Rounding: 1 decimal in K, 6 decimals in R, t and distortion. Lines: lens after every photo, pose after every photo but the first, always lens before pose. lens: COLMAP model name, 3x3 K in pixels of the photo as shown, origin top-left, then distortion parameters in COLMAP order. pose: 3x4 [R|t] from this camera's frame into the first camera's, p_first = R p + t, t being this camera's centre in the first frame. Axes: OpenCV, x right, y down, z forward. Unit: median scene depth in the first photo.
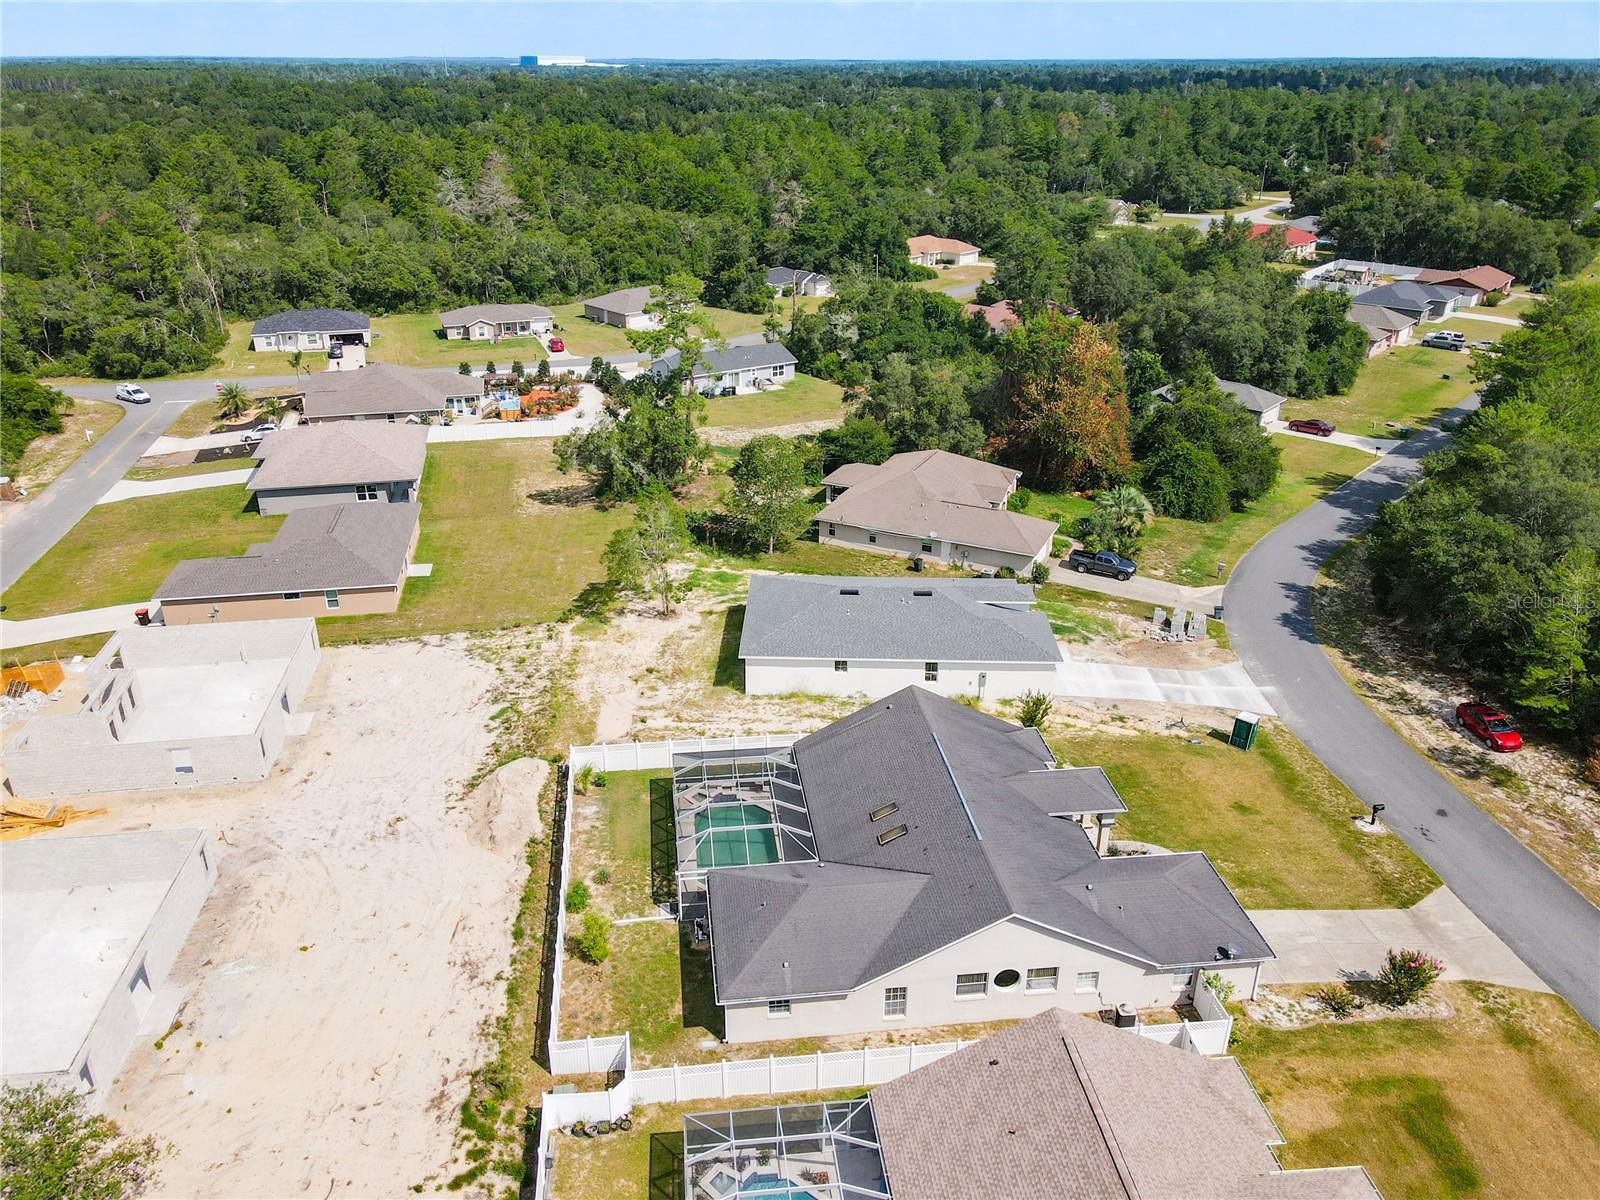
lens RADIAL K [[1155.6, 0, 800.0], [0, 1155.6, 600.0], [0, 0, 1]] dist [-0.006731, 0.056835]
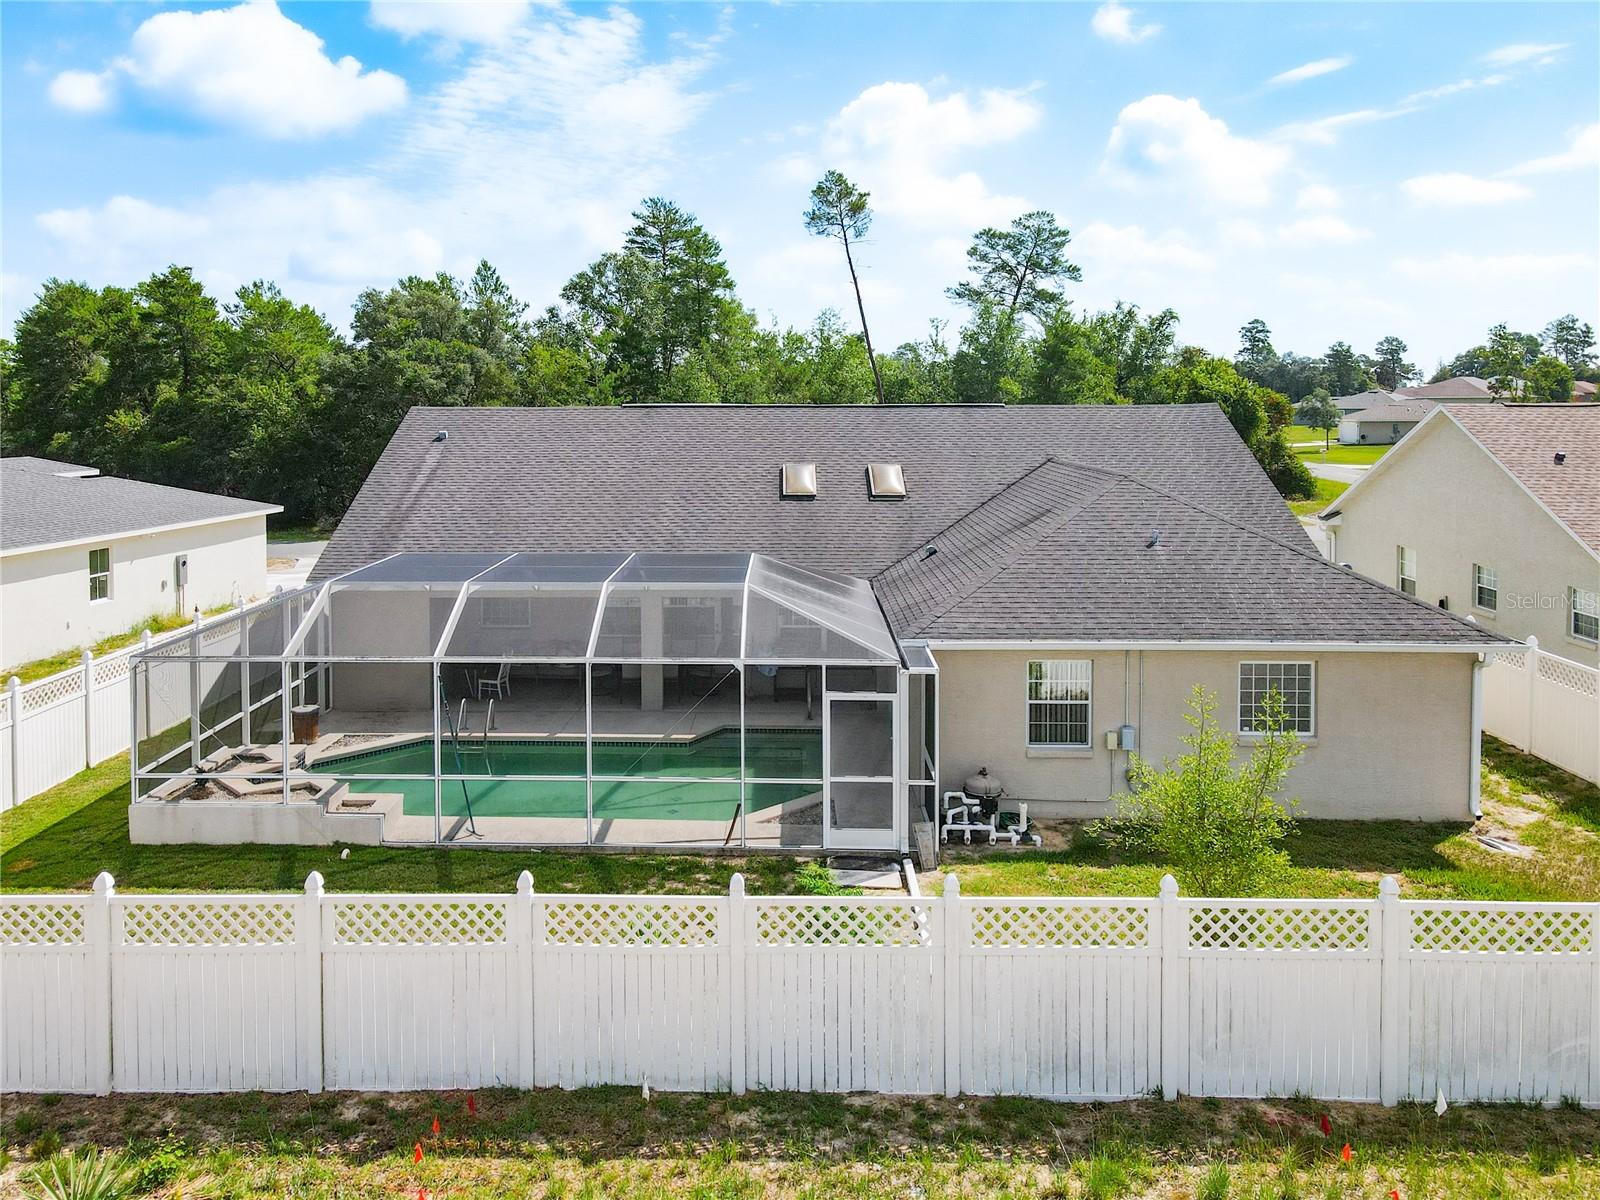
lens RADIAL K [[1206.0, 0, 730.2], [0, 1206.0, 487.2], [0, 0, 1]] dist [0.011394, 0.007366]
pose [[0.166383, -0.073494, 0.983318, -0.359329], [0.408928, 0.912566, -0.000988, 0.161943], [-0.897270, 0.402271, 0.181889, 0.875884]]
